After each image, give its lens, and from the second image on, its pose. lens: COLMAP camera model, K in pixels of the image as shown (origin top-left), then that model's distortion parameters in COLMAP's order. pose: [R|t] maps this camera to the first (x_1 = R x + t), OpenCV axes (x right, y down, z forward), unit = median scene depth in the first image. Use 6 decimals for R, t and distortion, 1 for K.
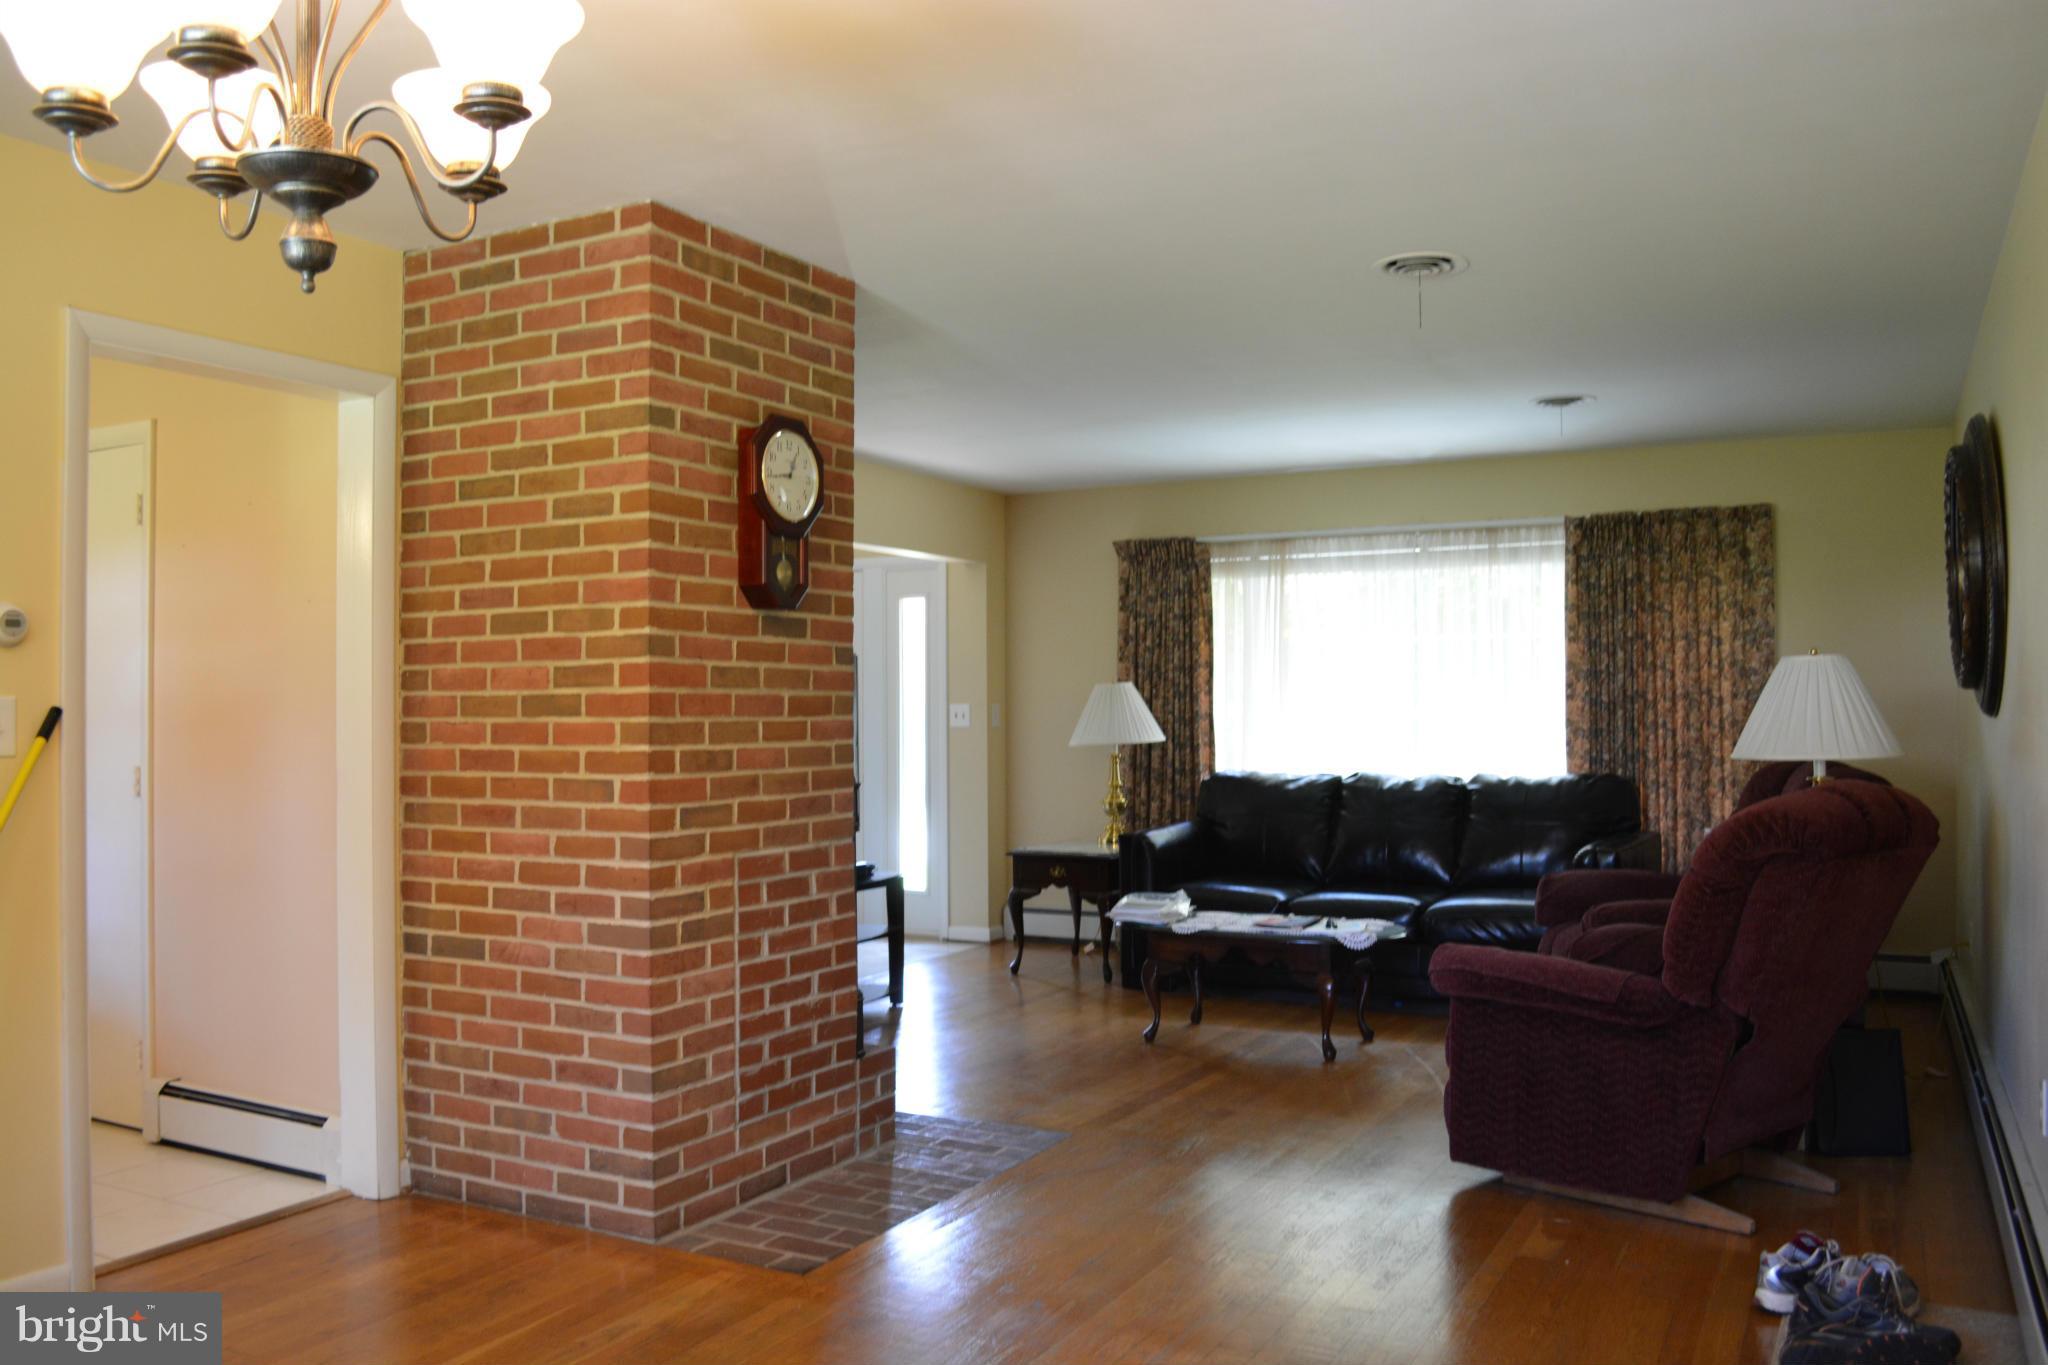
lens RADIAL K [[1623.9, 0, 1024.0], [0, 1623.9, 682.5], [0, 0, 1]] dist [-0.098814, 0.042213]
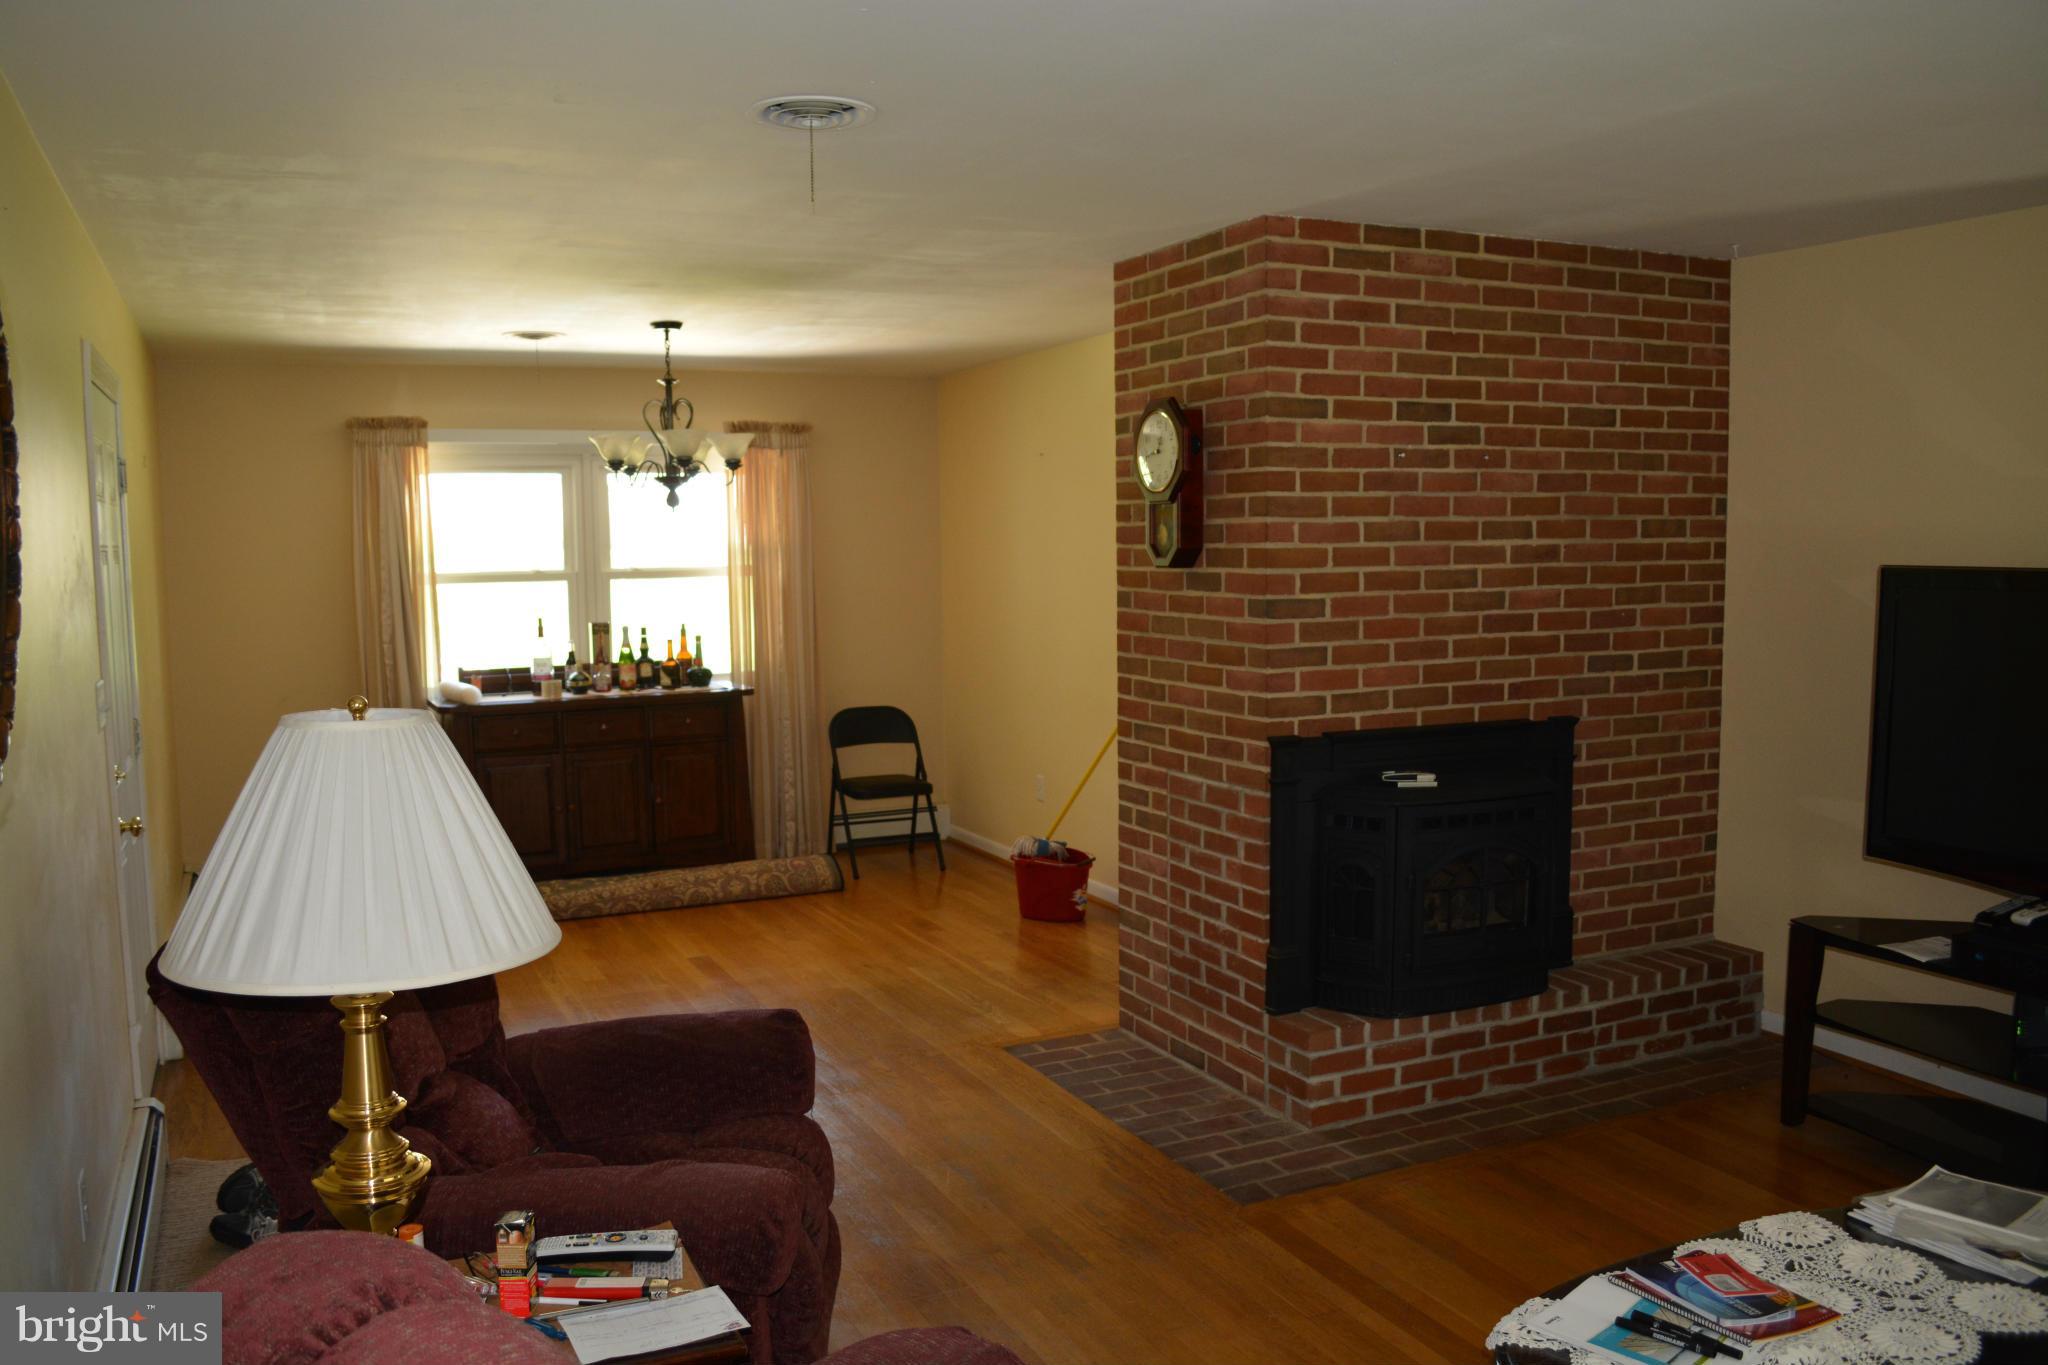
lens RADIAL K [[1623.9, 0, 1024.0], [0, 1623.9, 682.5], [0, 0, 1]] dist [-0.098814, 0.042213]
pose [[-0.596007, 0.087799, -0.798165, 0.818153], [0.033606, 0.995861, 0.084452, -0.063663], [0.802276, 0.023511, -0.596491, 1.571989]]
